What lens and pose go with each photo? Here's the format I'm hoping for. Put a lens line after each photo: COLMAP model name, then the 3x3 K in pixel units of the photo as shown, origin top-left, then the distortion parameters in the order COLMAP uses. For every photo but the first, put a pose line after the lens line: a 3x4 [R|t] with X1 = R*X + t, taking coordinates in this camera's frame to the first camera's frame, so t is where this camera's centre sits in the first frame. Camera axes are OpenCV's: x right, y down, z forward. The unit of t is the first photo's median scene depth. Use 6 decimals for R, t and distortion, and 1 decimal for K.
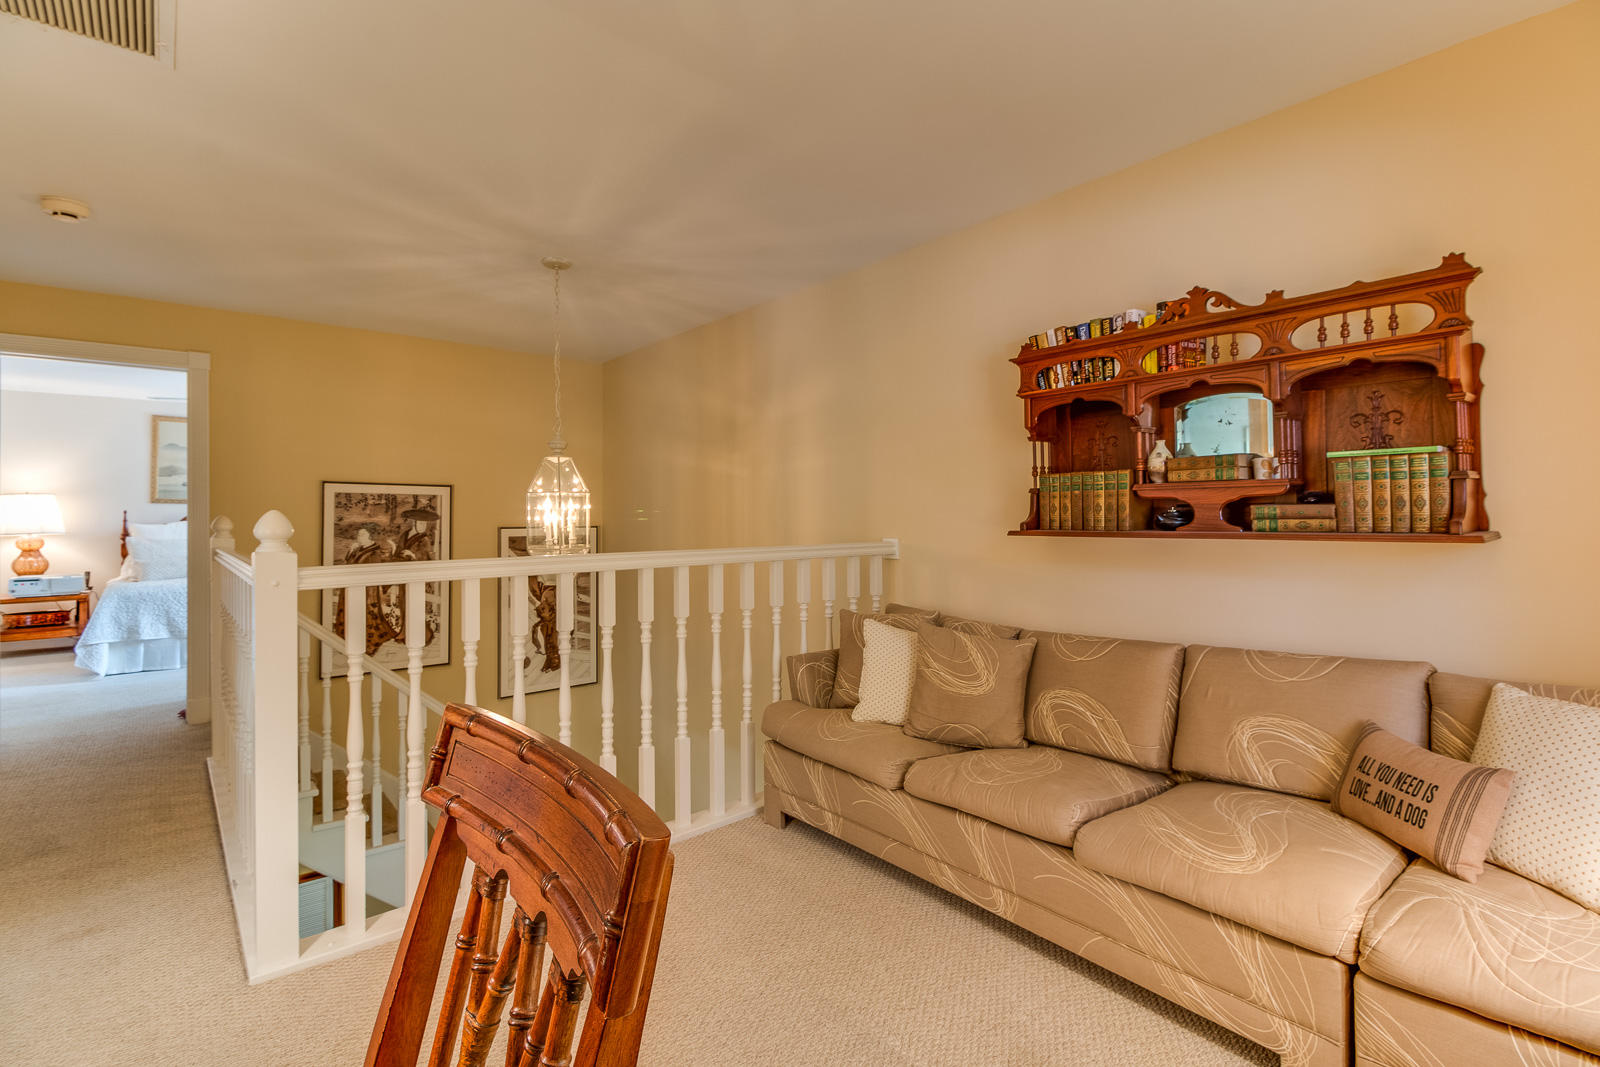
lens RADIAL K [[733.7, 0, 808.9], [0, 733.7, 509.5], [0, 0, 1]] dist [0.000745, -0.001144]
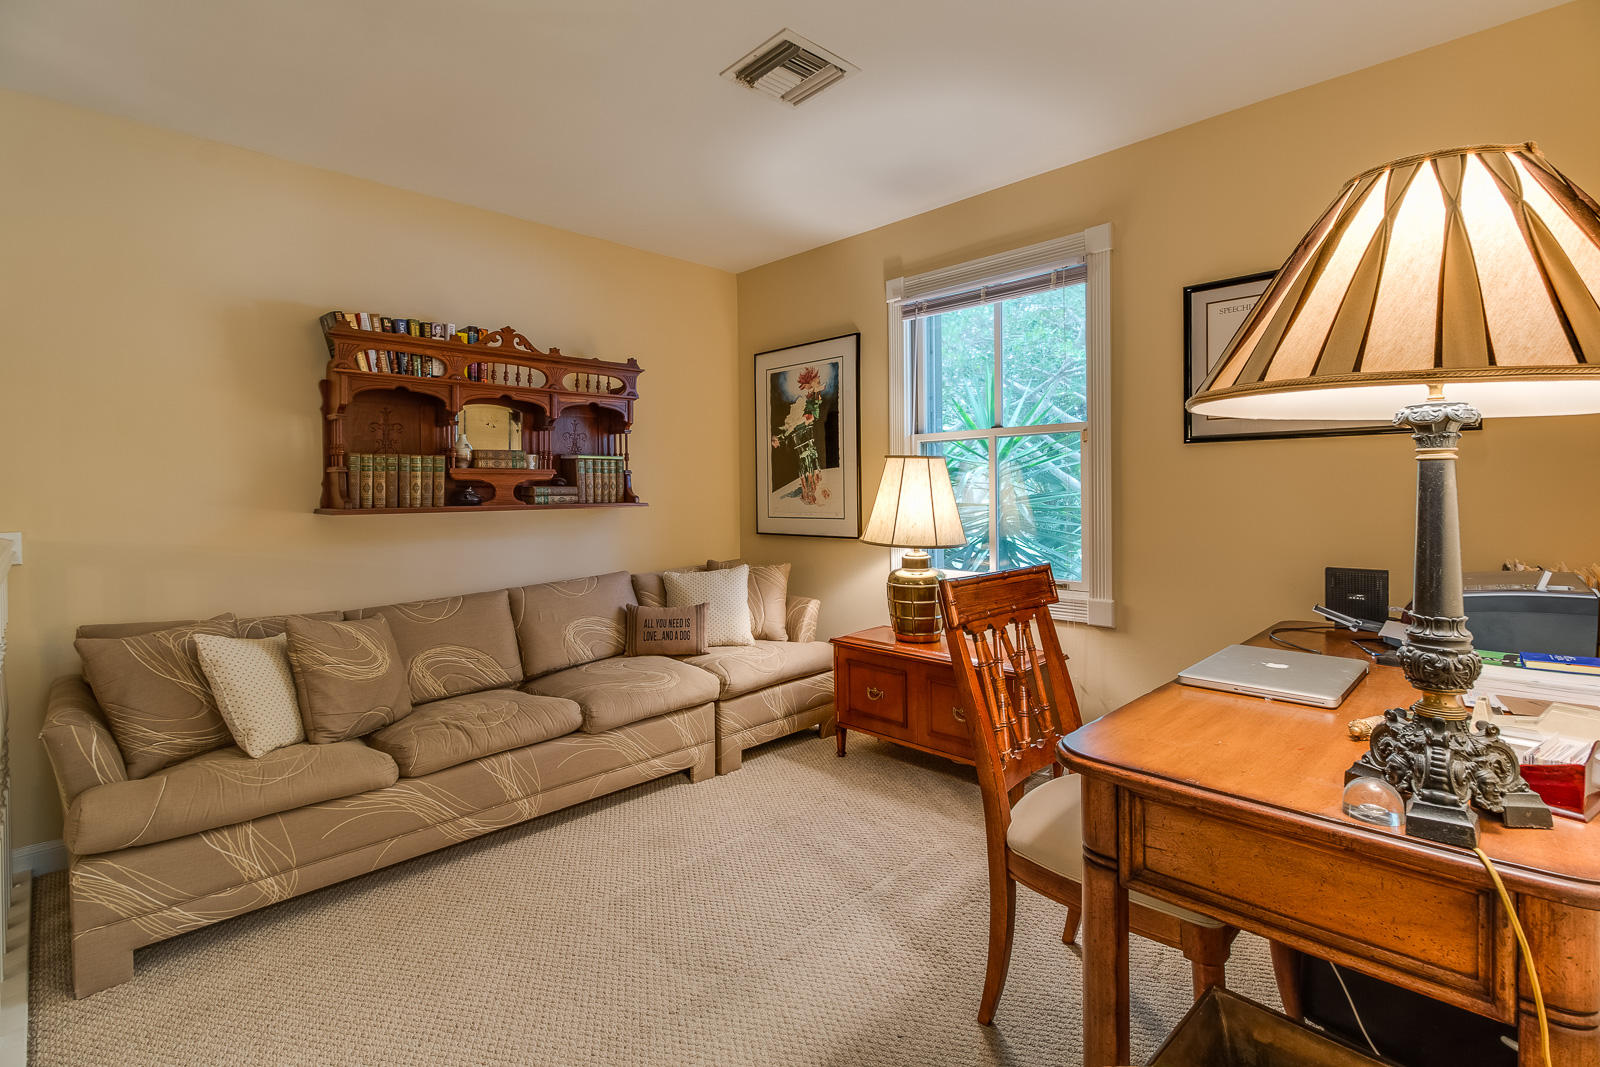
lens RADIAL K [[739.7, 0, 800.0], [0, 739.7, 495.4], [0, 0, 1]] dist [0.001273, 0.000061]
pose [[-0.071312, 0.000060, 0.997454, -0.885904], [-0.000199, 1.000000, -0.000074, 0.011357], [-0.997454, -0.000204, -0.071312, 0.555516]]
